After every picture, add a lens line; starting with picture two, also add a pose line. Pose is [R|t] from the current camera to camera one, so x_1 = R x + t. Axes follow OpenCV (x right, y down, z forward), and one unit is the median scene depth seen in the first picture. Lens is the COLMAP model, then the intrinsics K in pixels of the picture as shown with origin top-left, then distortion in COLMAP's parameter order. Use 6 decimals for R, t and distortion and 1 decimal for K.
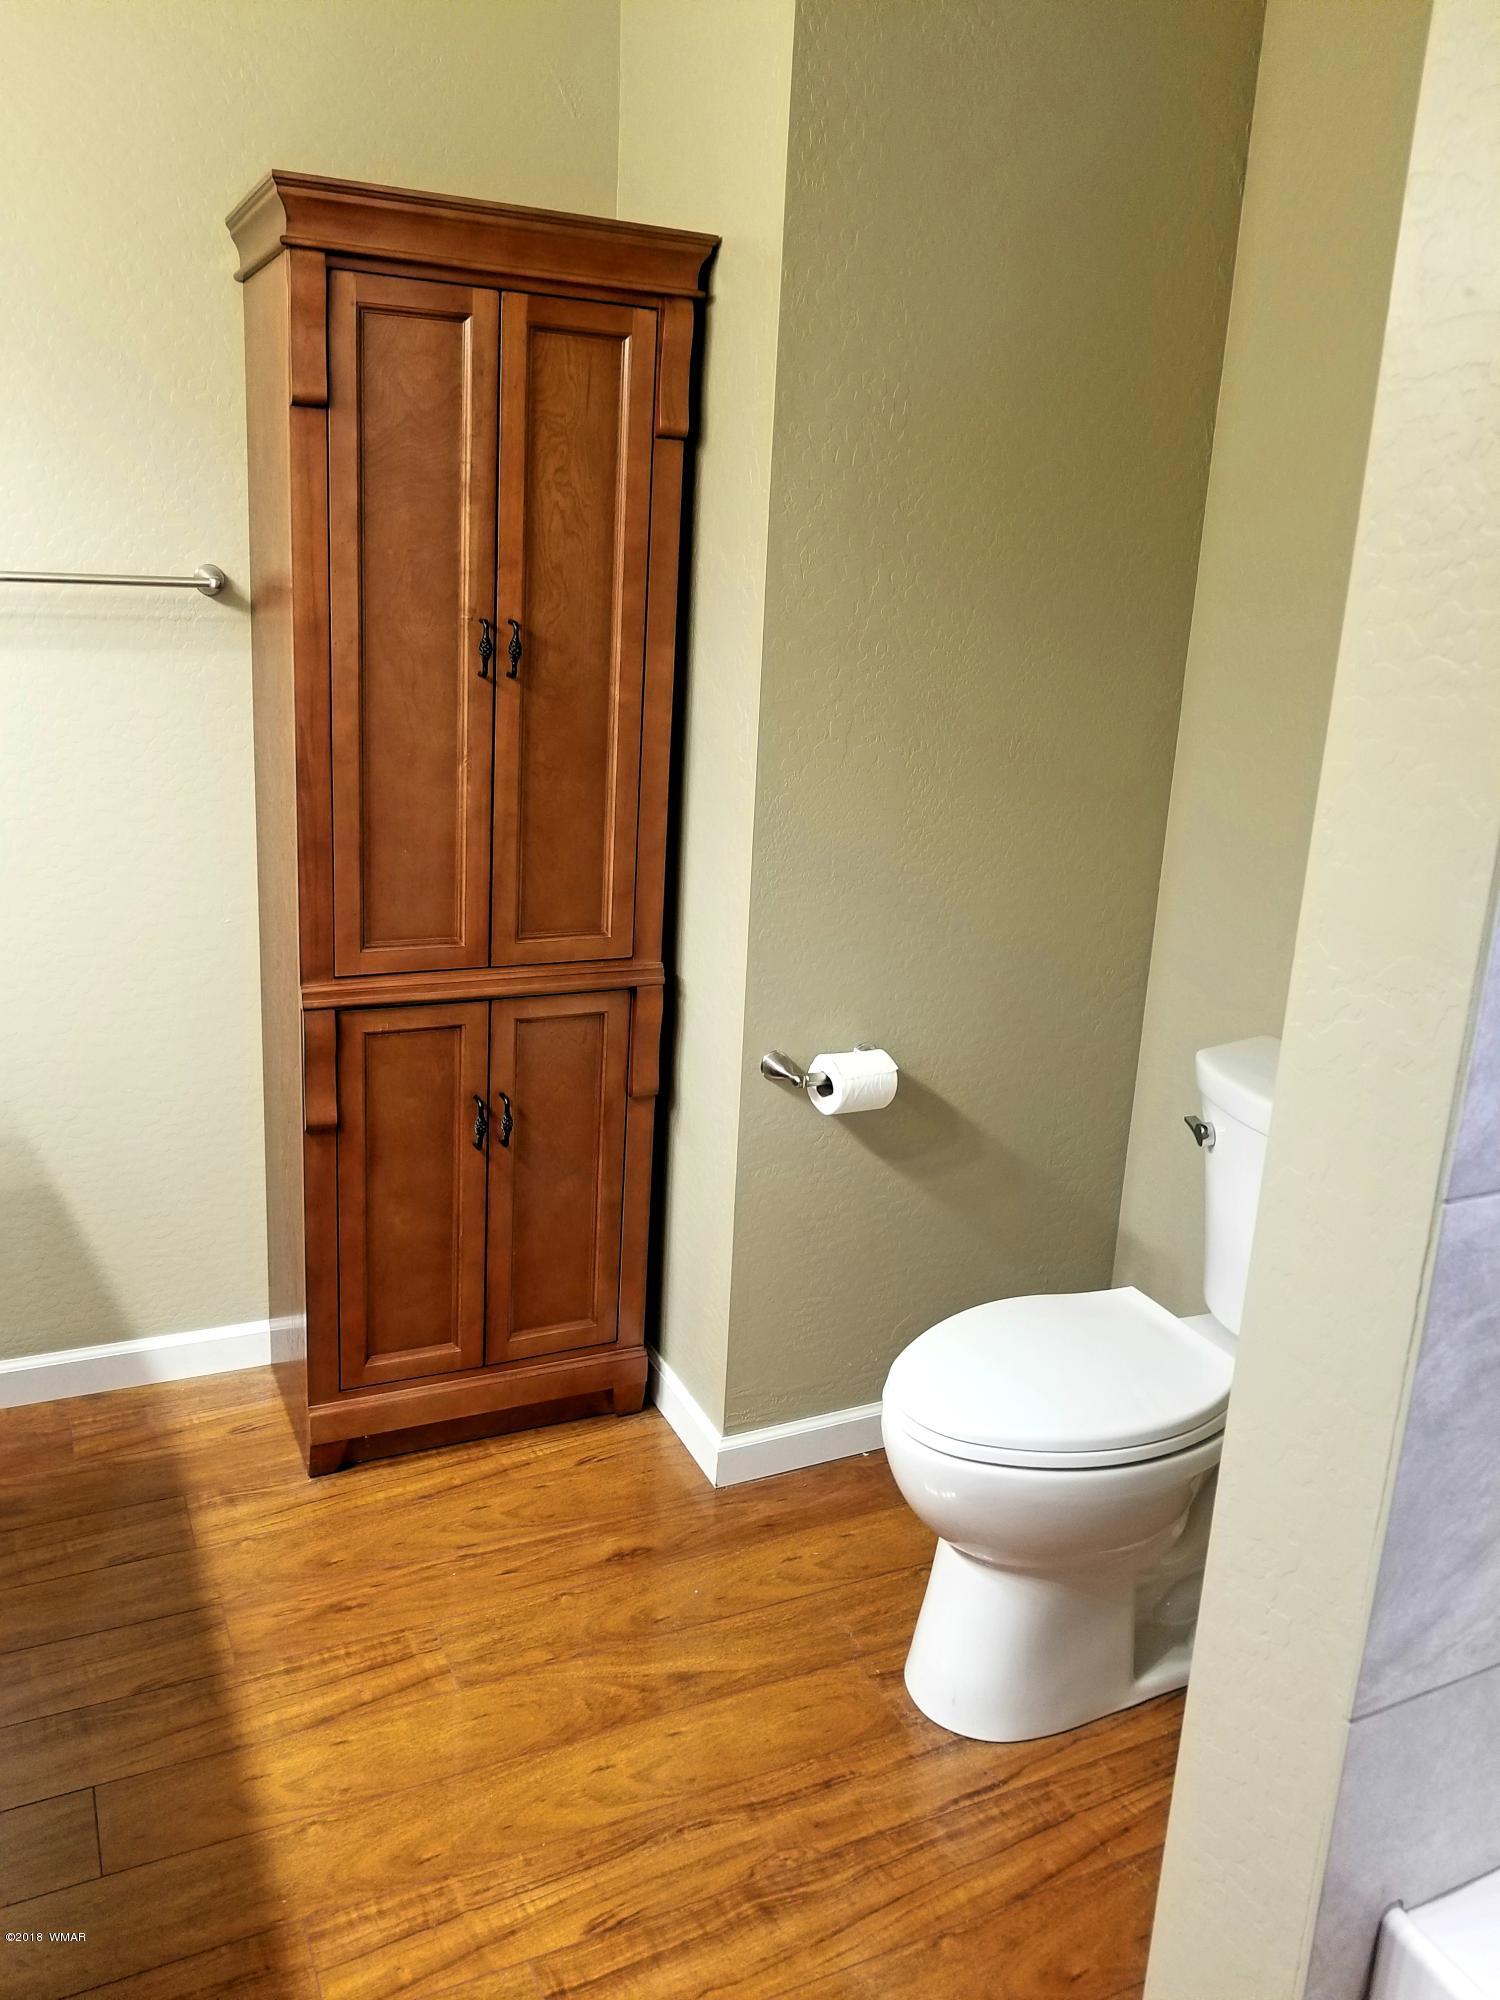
lens RADIAL K [[1585.9, 0, 752.3], [0, 1585.9, 988.3], [0, 0, 1]] dist [0.002956, -0.017666]
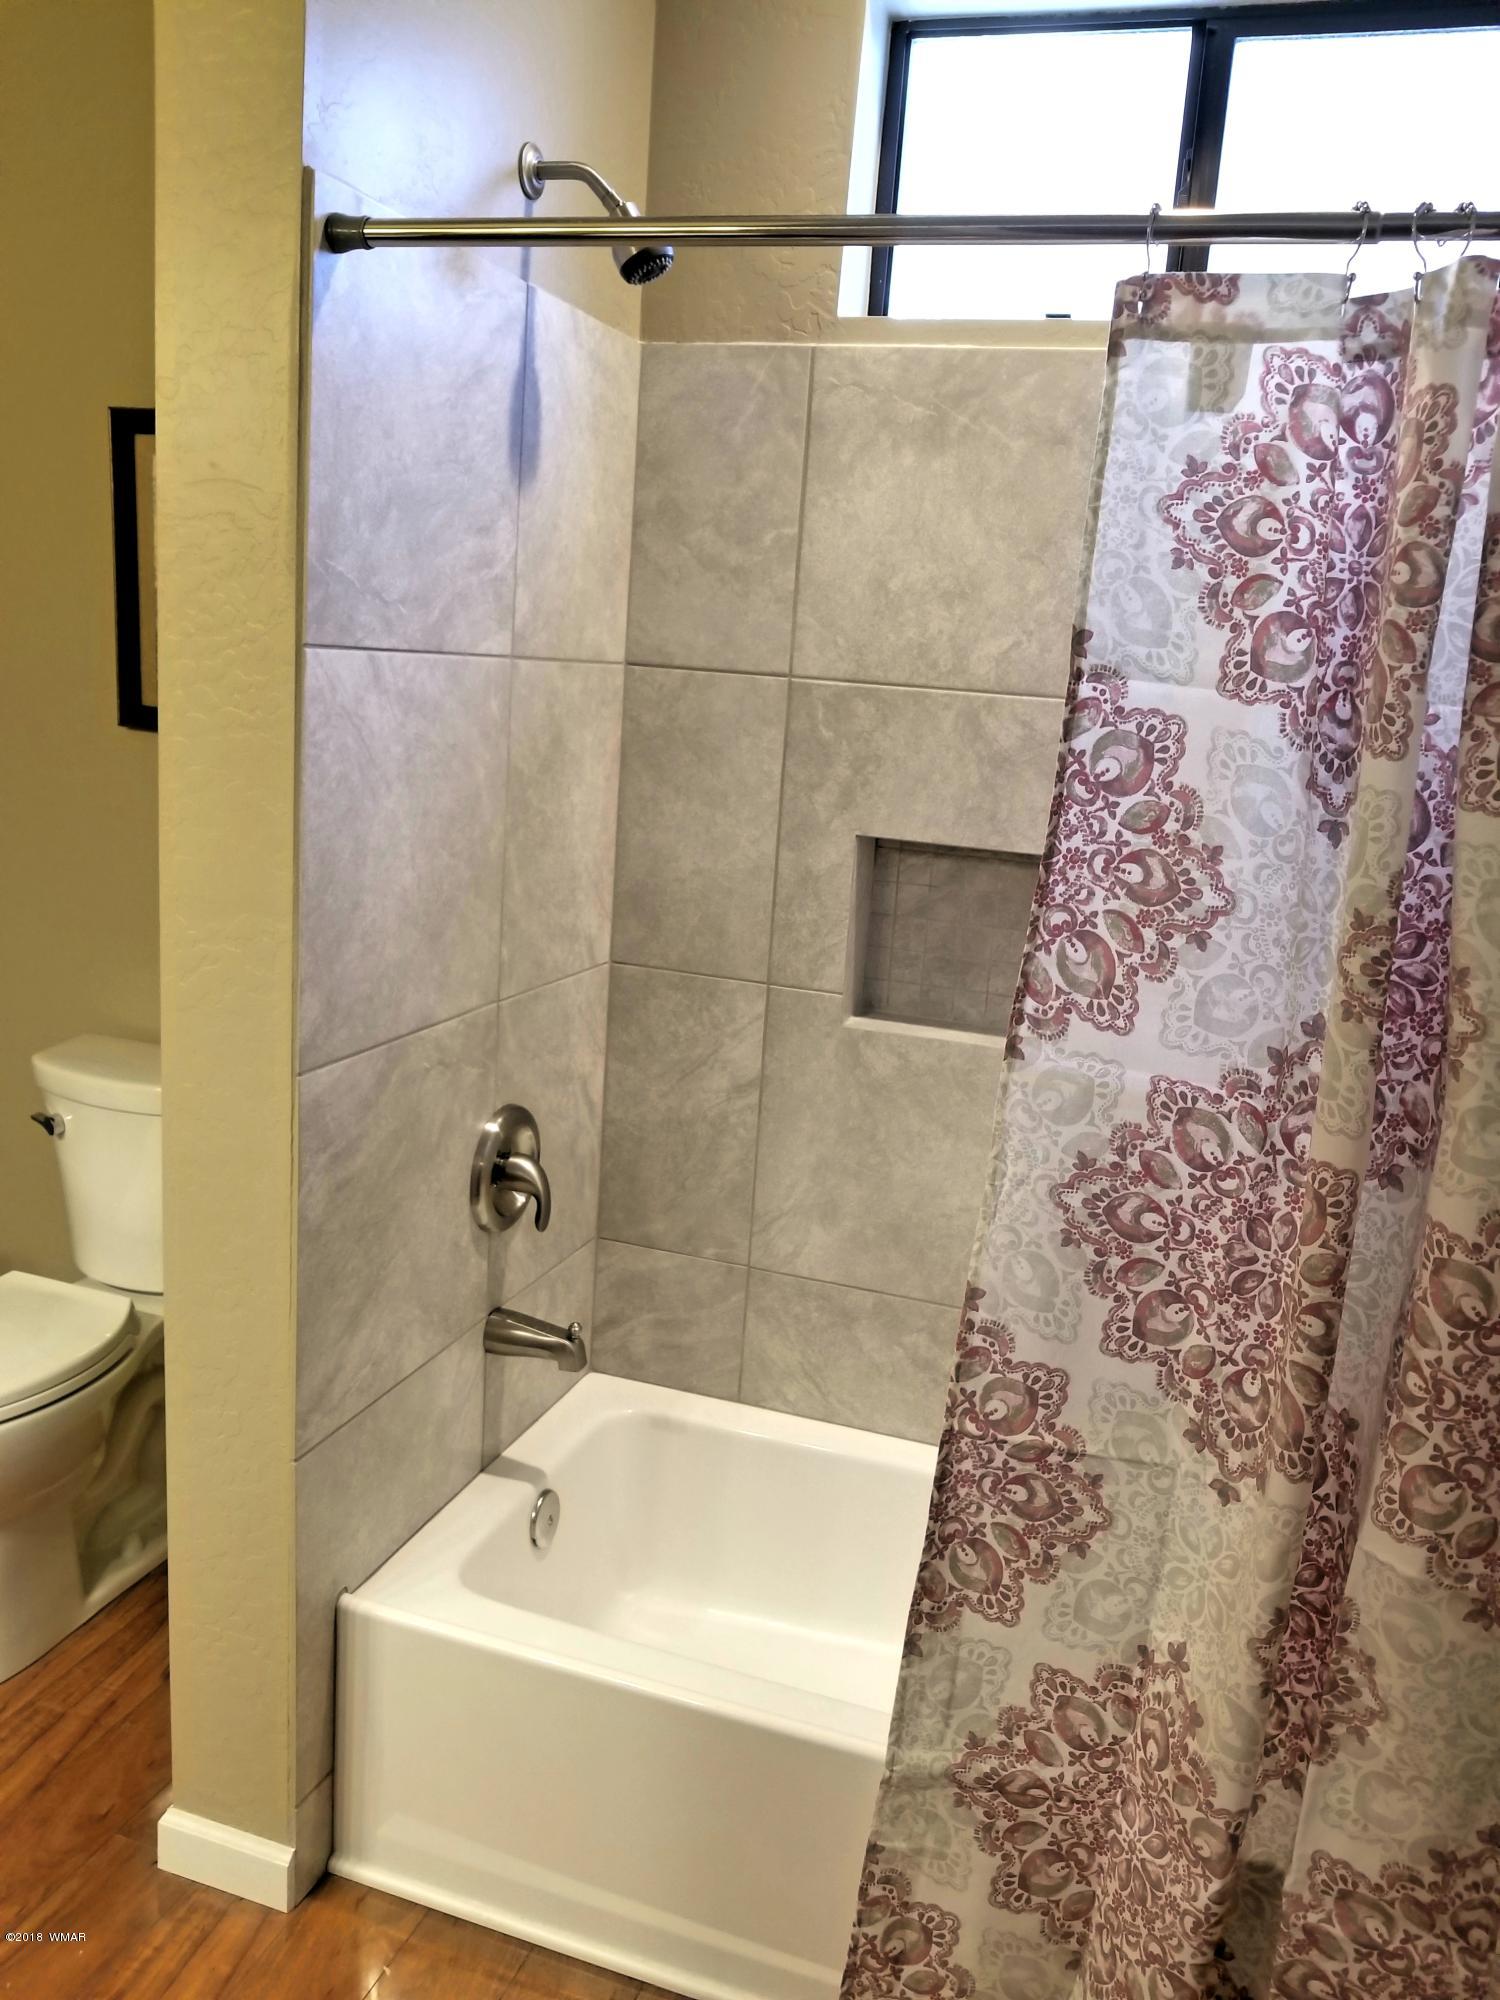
lens RADIAL K [[1585.9, 0, 745.1], [0, 1585.9, 1004.3], [0, 0, 1]] dist [0.002956, -0.017666]
pose [[0.711423, -0.147702, 0.687067, -0.212882], [0.159098, 0.986131, 0.047255, 0.051350], [-0.684518, 0.075692, 0.725056, -0.282322]]
